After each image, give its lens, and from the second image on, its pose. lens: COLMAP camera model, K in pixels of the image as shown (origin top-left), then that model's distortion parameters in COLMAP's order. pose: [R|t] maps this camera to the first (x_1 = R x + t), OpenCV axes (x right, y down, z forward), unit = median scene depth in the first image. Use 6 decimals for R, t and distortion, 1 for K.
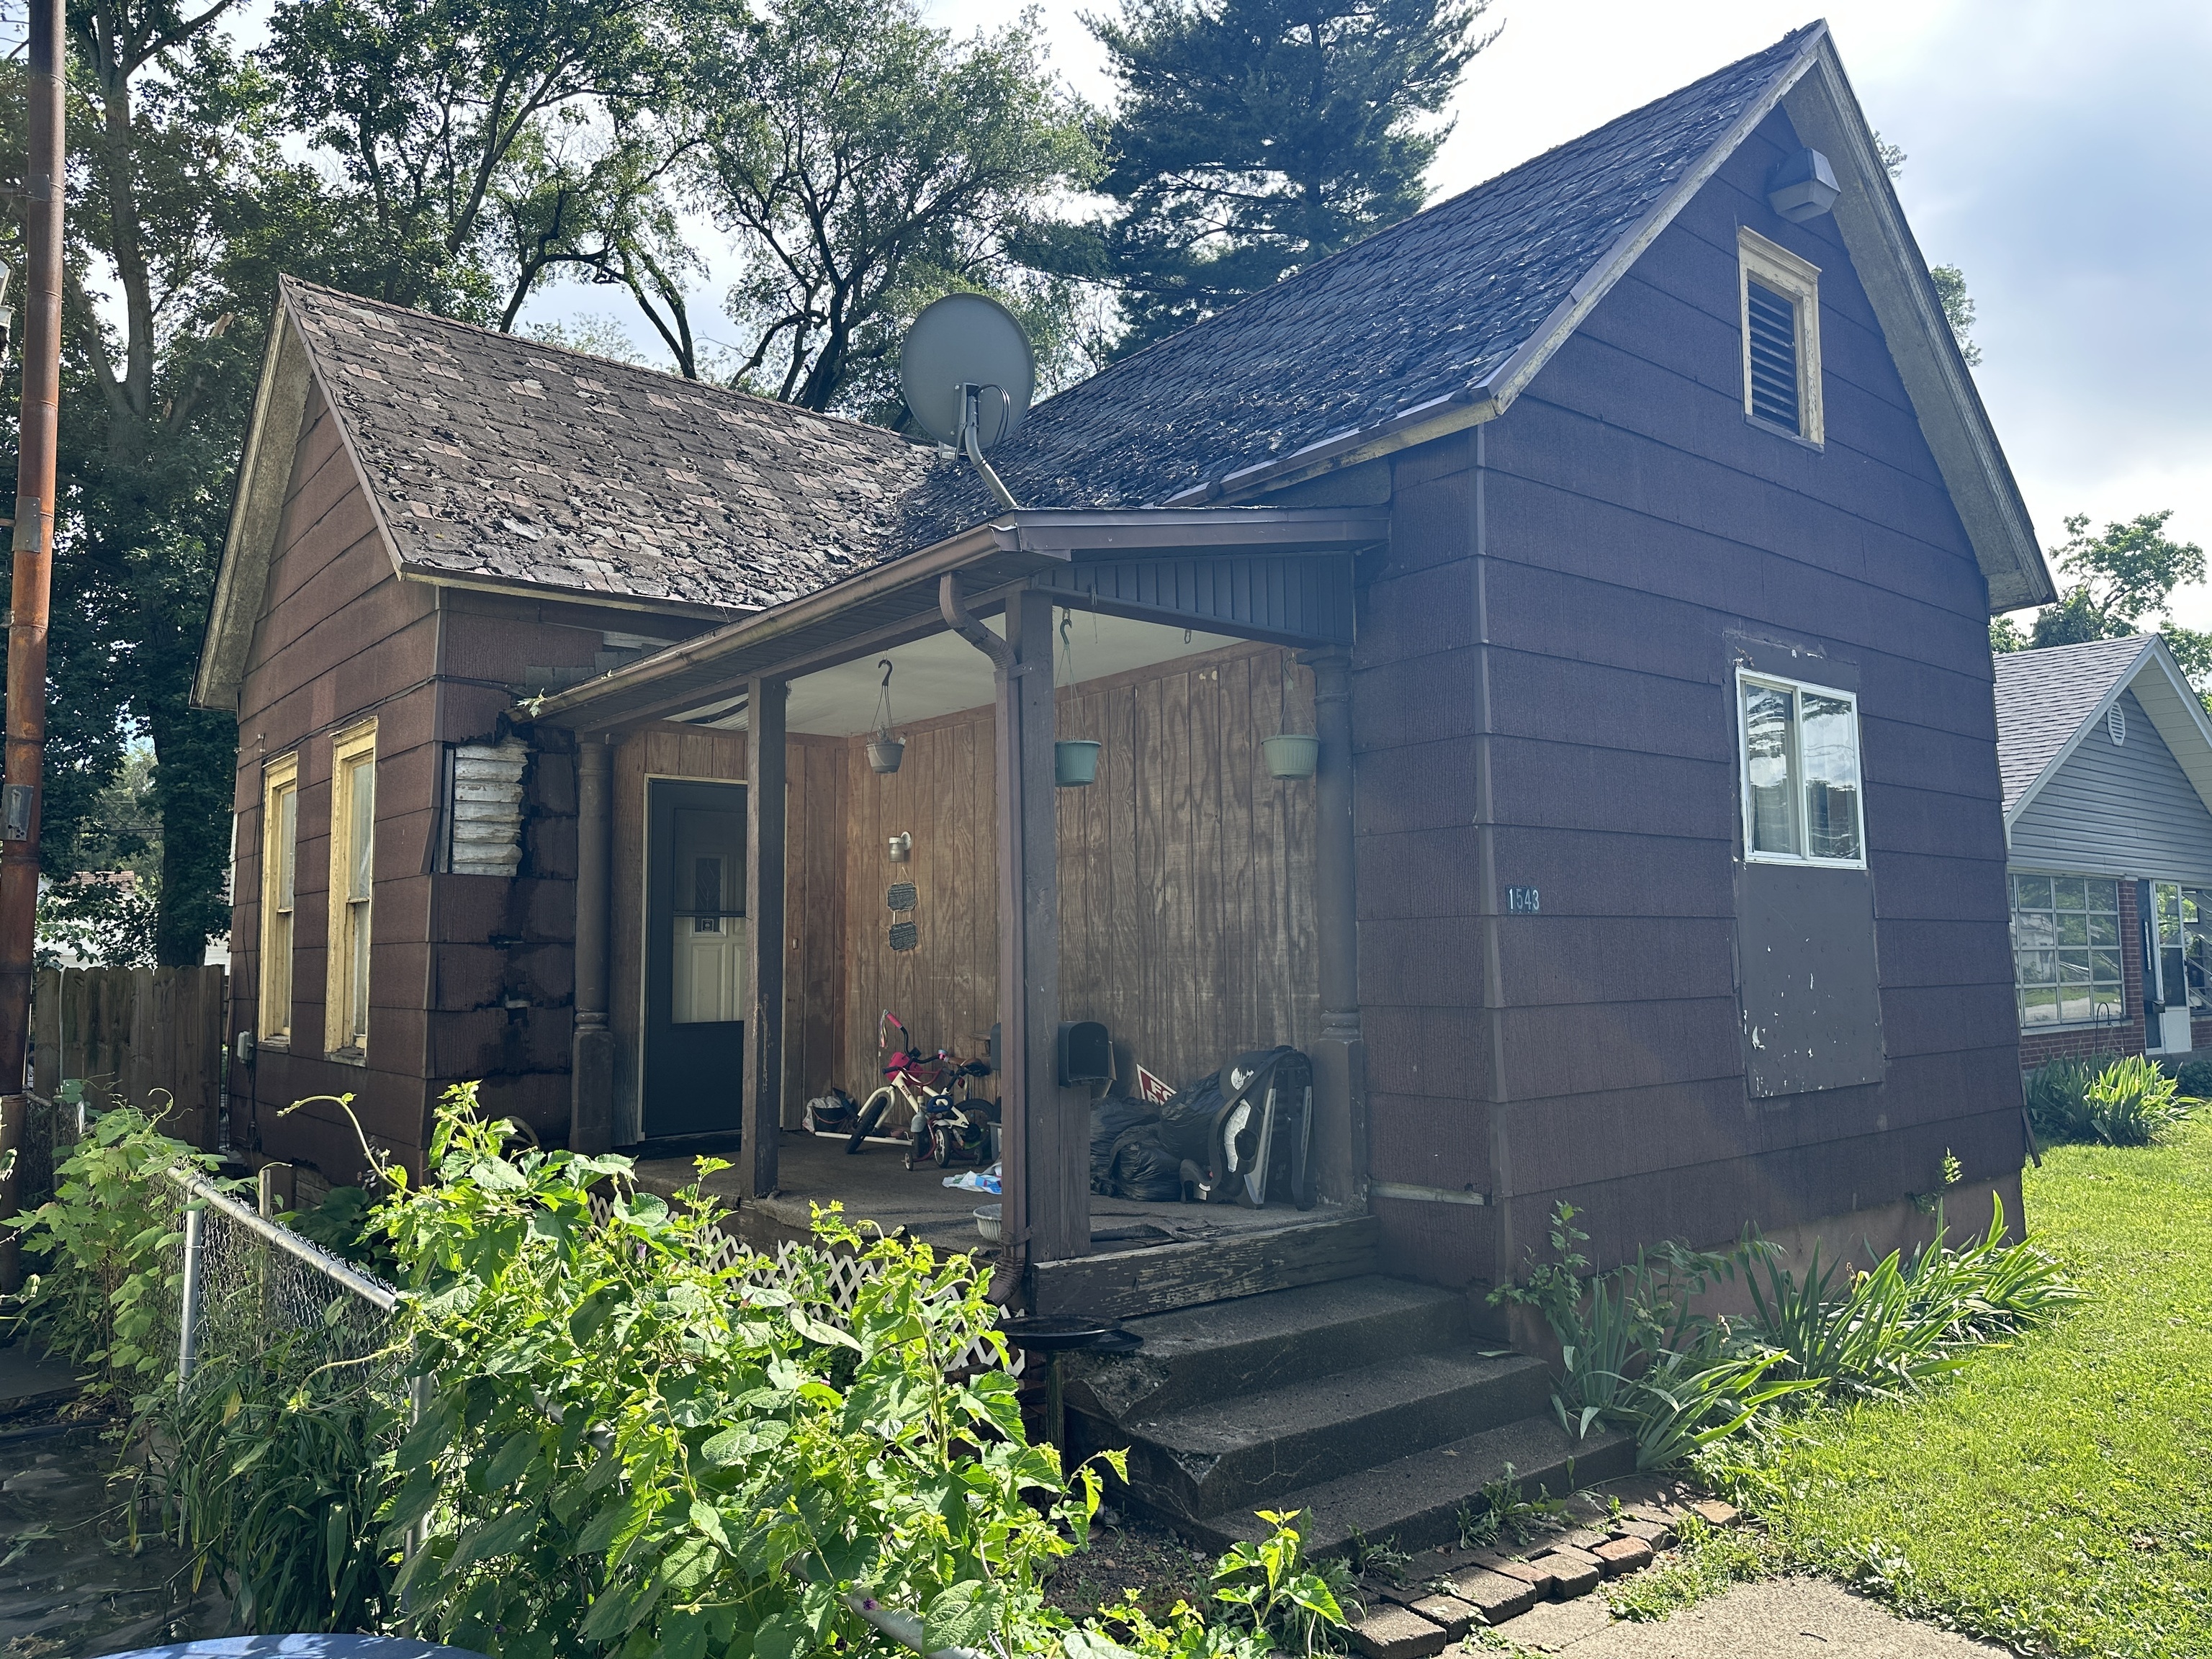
lens RADIAL K [[1571.2, 0, 1106.0], [0, 1571.2, 829.5], [0, 0, 1]] dist [0.052846, -0.071905]
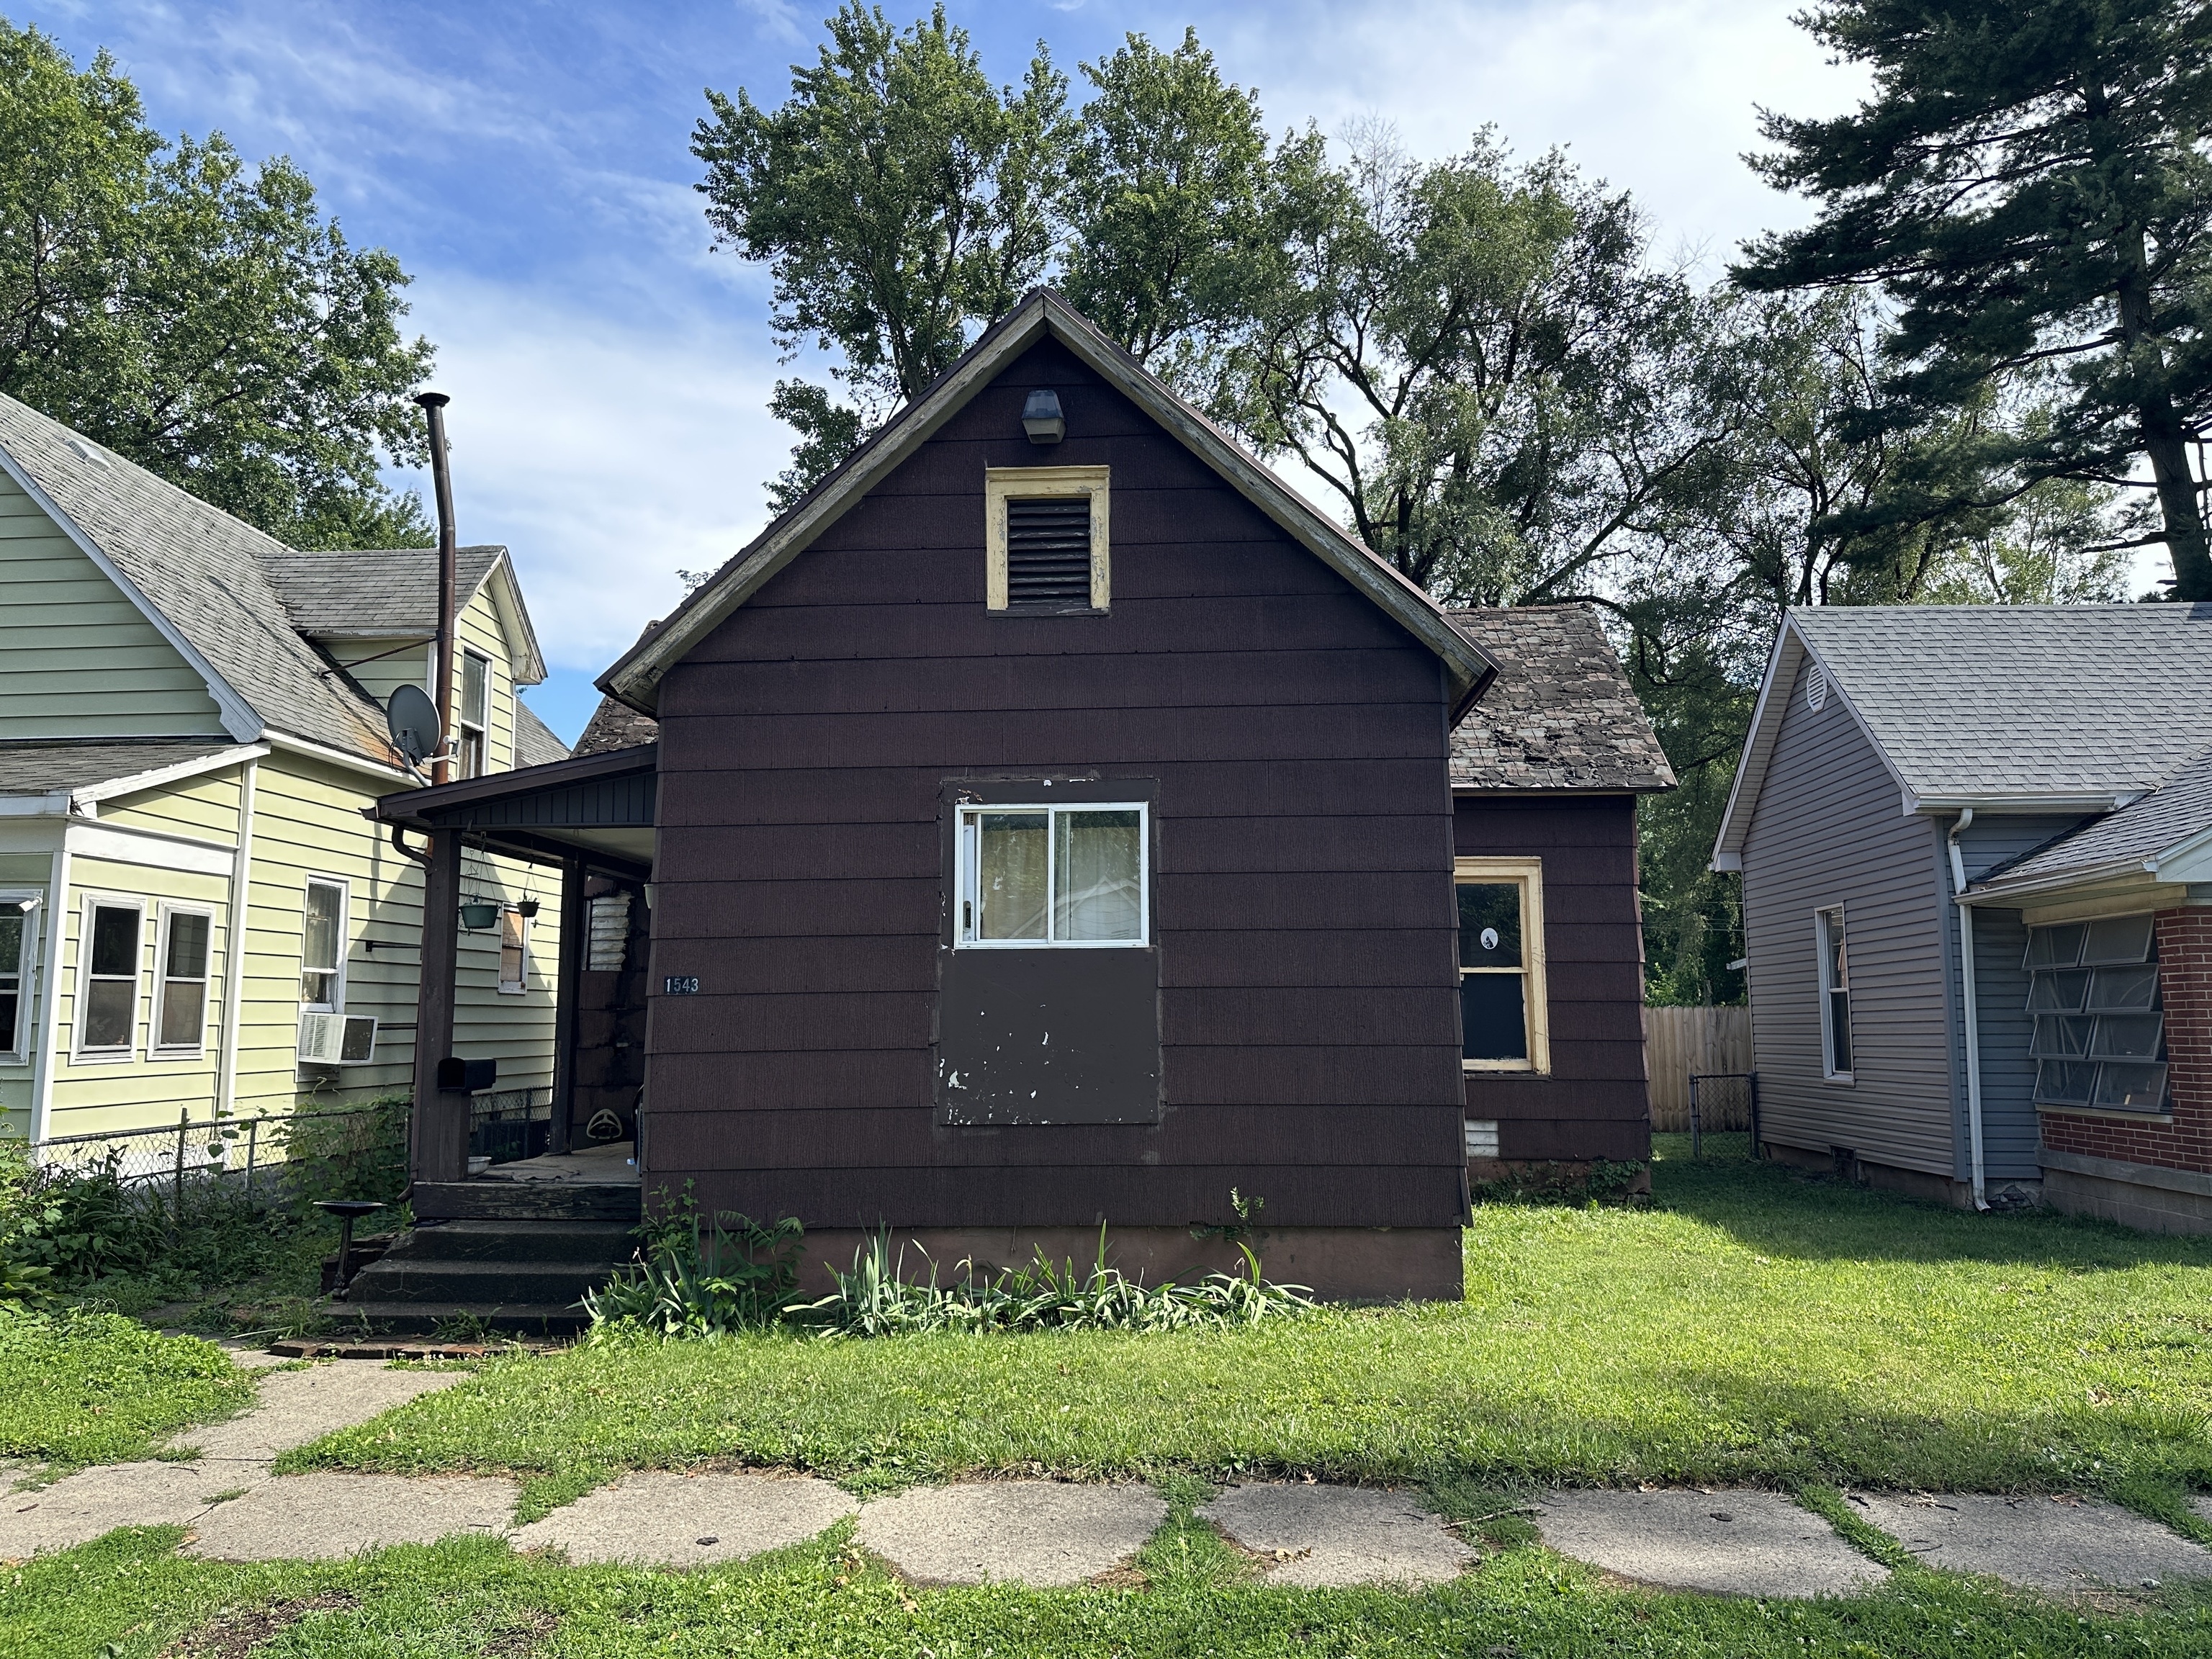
lens RADIAL K [[1559.2, 0, 1106.0], [0, 1559.2, 829.5], [0, 0, 1]] dist [0.126118, -0.154433]
pose [[0.730356, -0.078390, -0.678554, 1.222534], [0.056255, 0.996921, -0.054620, -0.000812], [0.680747, 0.001720, 0.732517, 0.094096]]
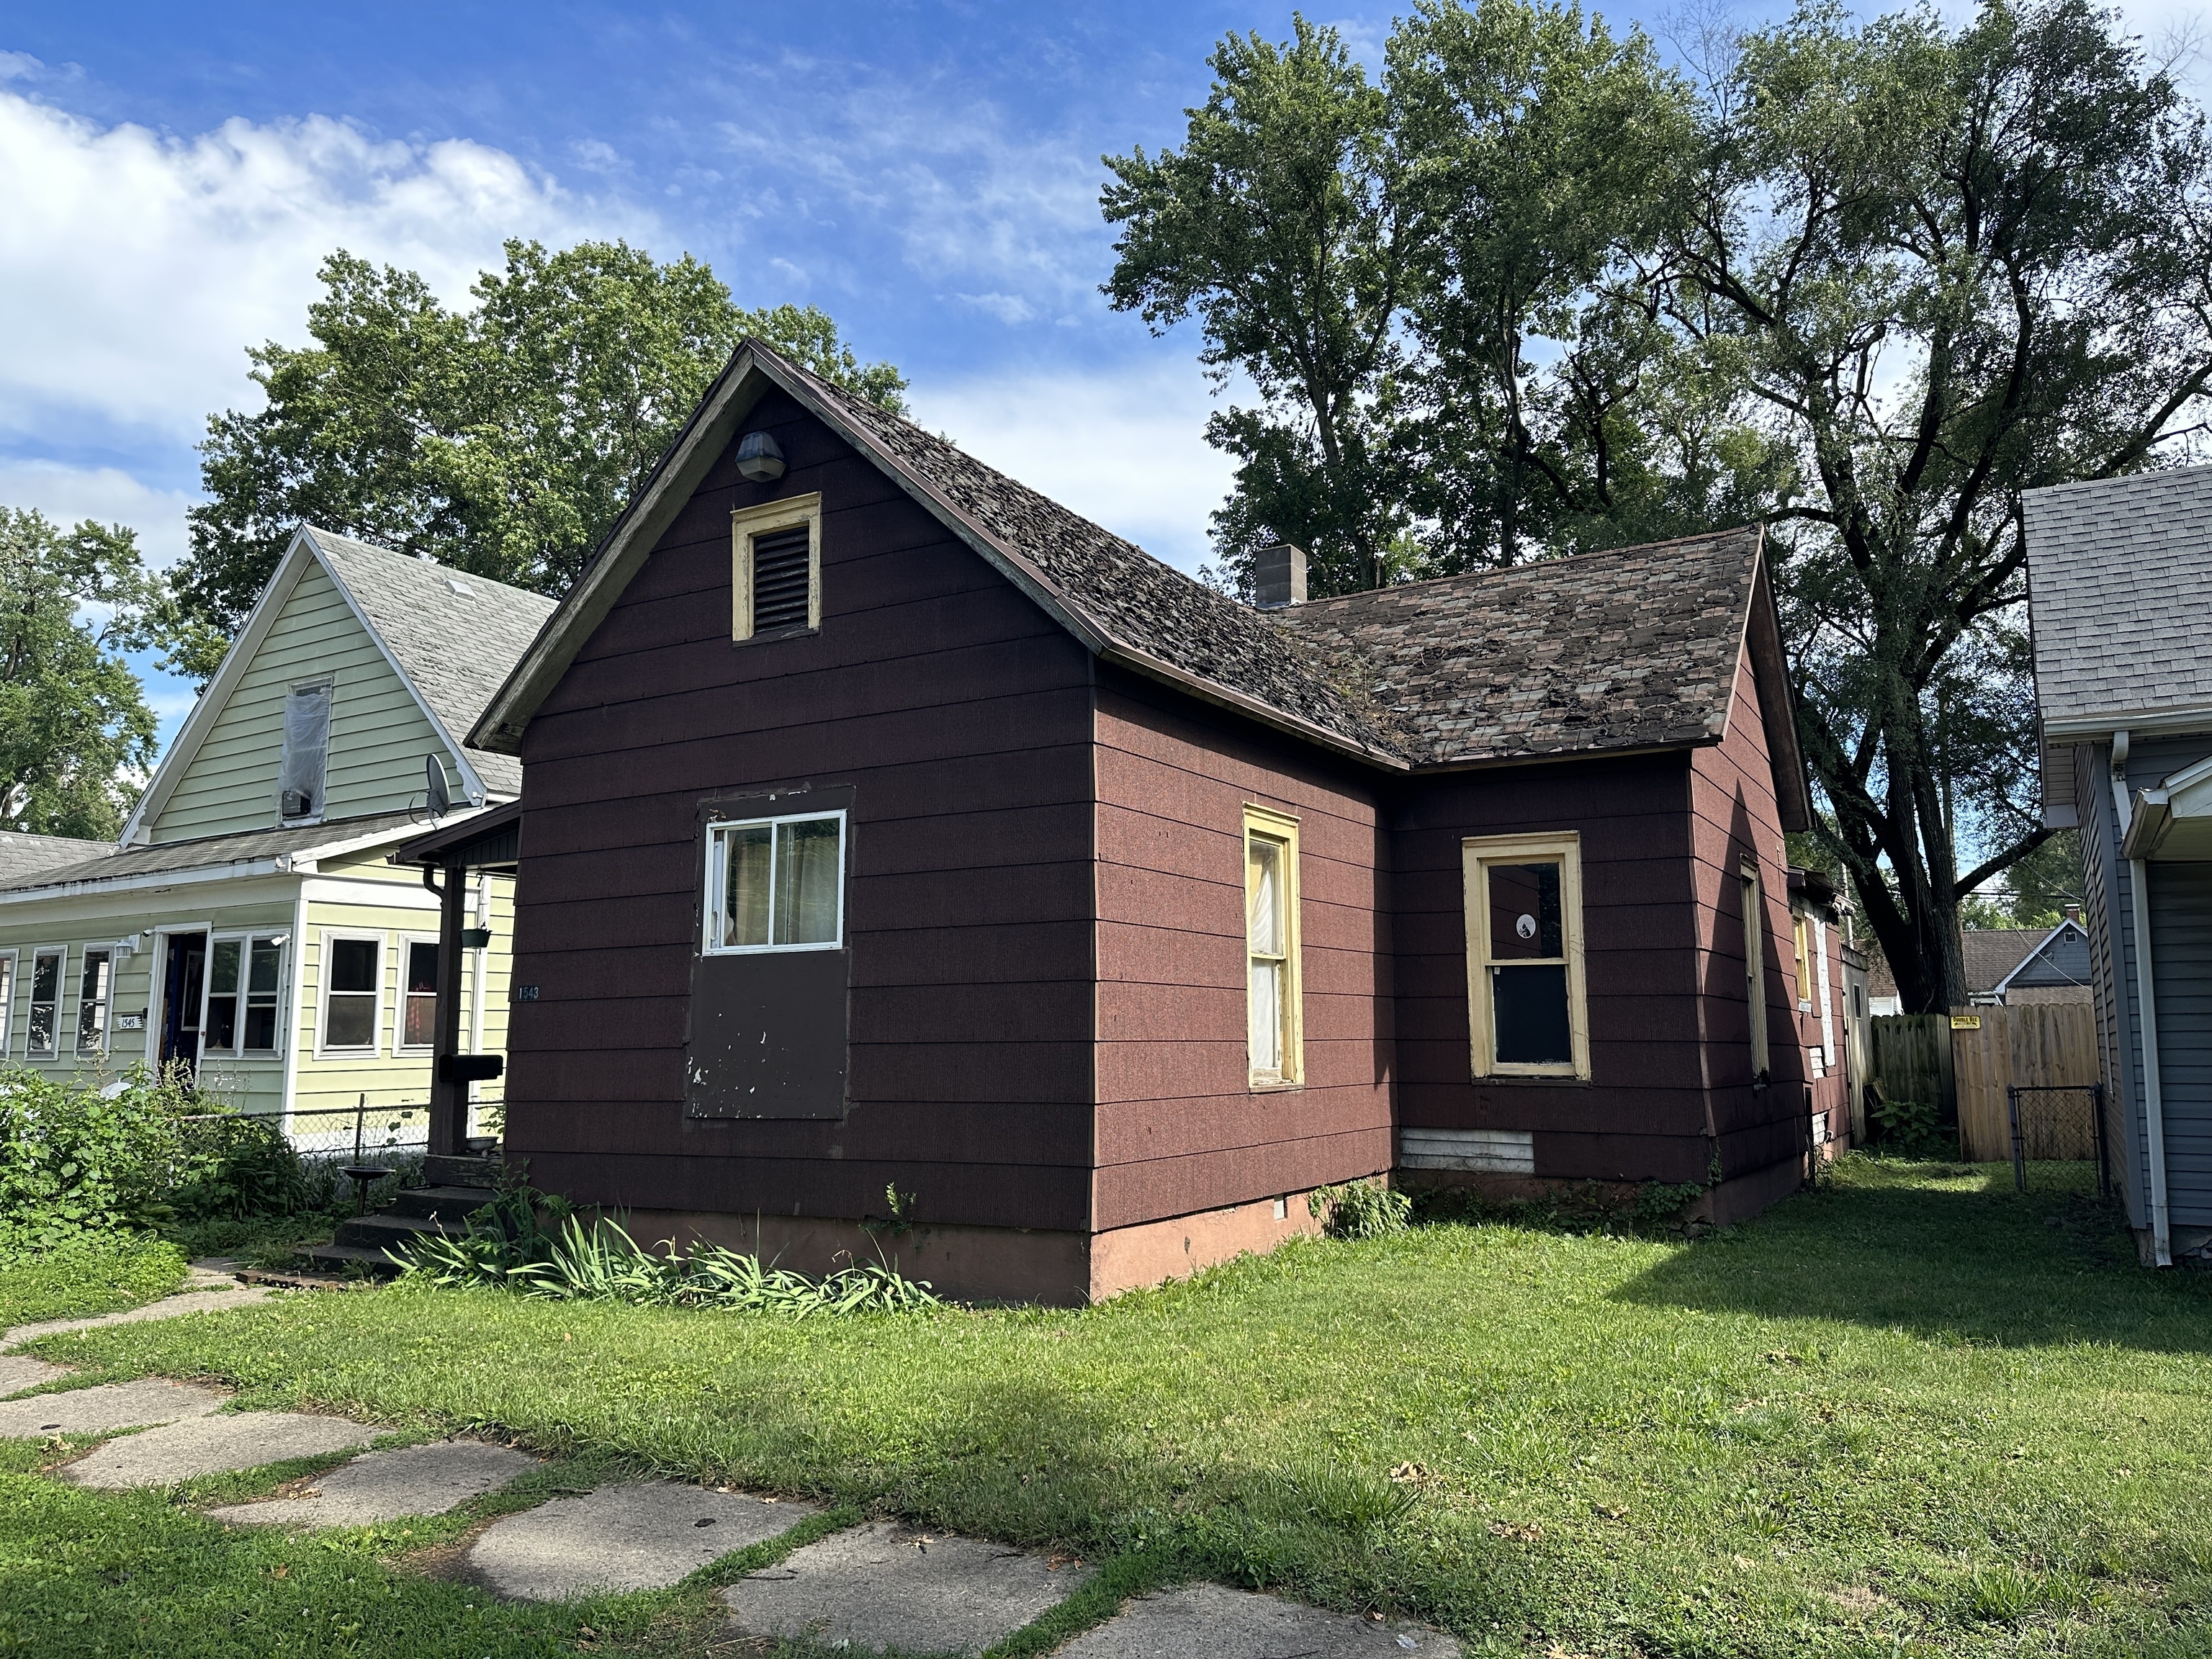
lens RADIAL K [[1559.2, 0, 1106.0], [0, 1559.2, 829.5], [0, 0, 1]] dist [0.126118, -0.154433]
pose [[0.332499, -0.117894, -0.935706, 1.656389], [0.084846, 0.991872, -0.094821, 0.064517], [0.939279, -0.047863, 0.339799, 0.744560]]
